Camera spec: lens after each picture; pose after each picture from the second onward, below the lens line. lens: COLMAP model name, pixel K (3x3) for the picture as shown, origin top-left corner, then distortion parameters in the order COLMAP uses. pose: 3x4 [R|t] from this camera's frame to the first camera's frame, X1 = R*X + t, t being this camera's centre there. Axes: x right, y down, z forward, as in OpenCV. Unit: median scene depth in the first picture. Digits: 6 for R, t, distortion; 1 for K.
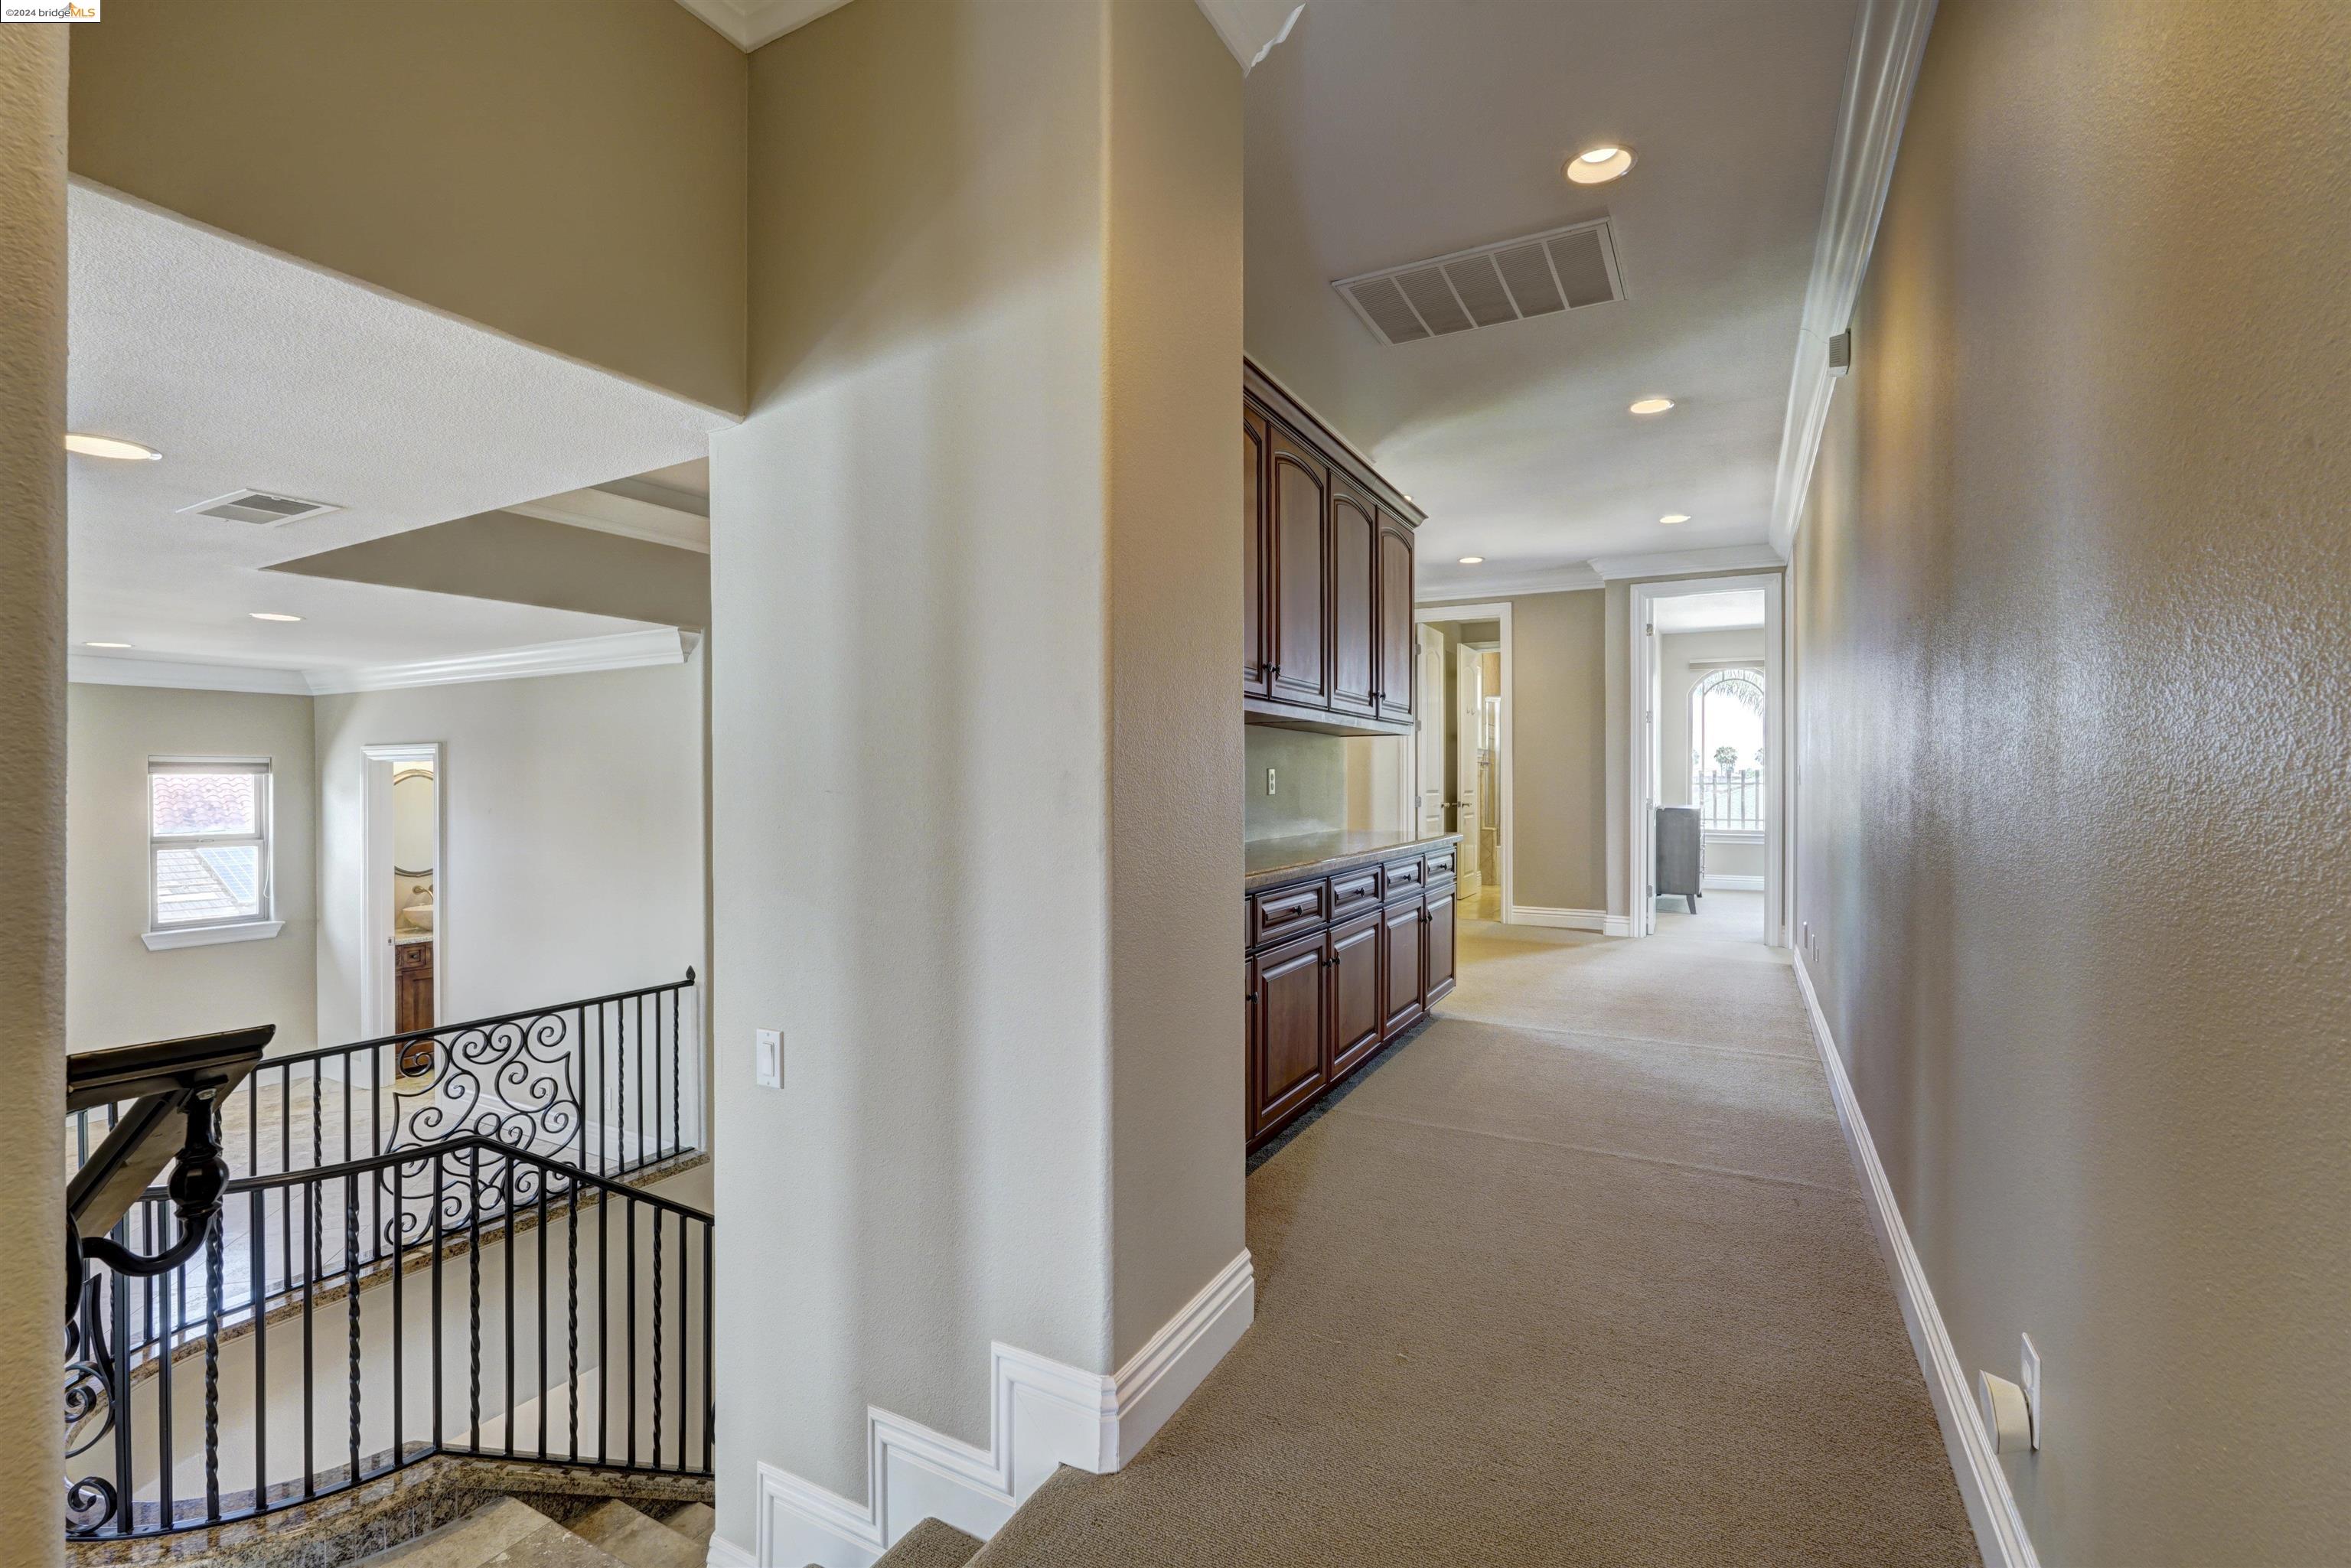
lens RADIAL K [[1022.4, 0, 1175.4], [0, 1022.4, 788.2], [0, 0, 1]] dist [-0.018253, 0.009959]
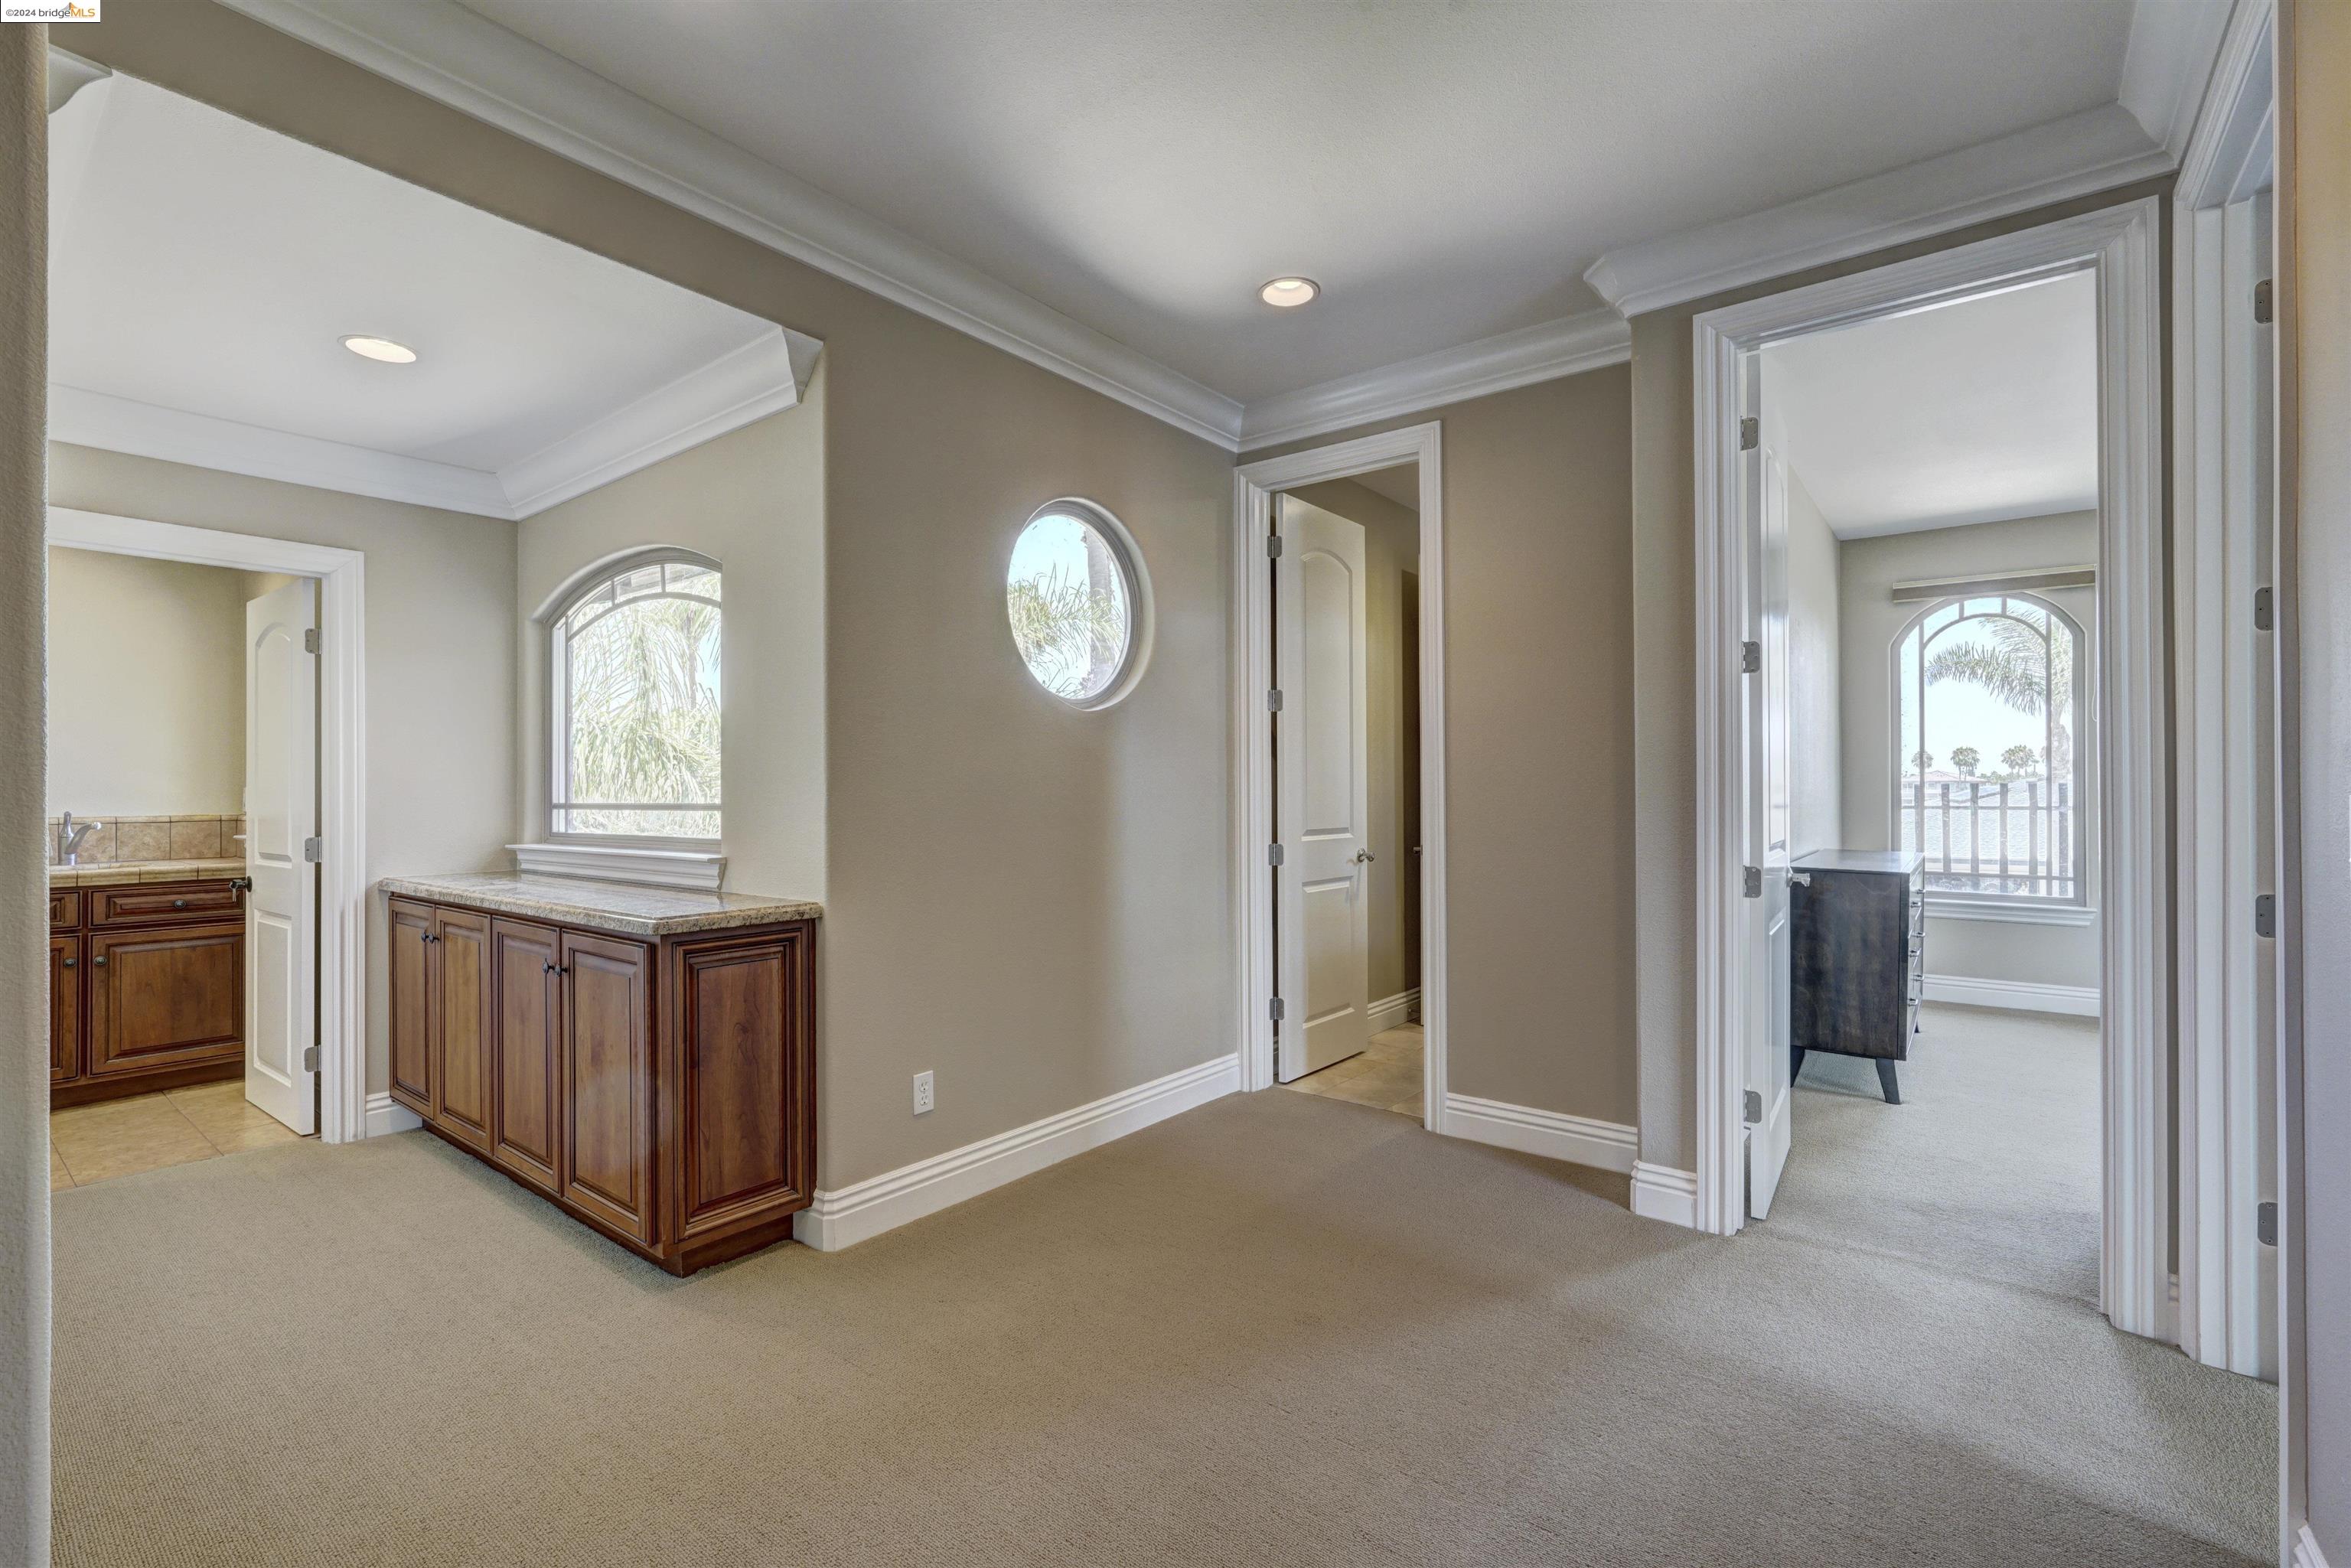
lens RADIAL K [[1022.4, 0, 1175.4], [0, 1022.4, 788.2], [0, 0, 1]] dist [-0.018253, 0.009959]
pose [[0.986141, -0.004774, -0.165843, 0.288077], [0.003583, 0.999966, -0.007484, -0.015916], [0.165873, 0.006786, 0.986124, 0.534910]]
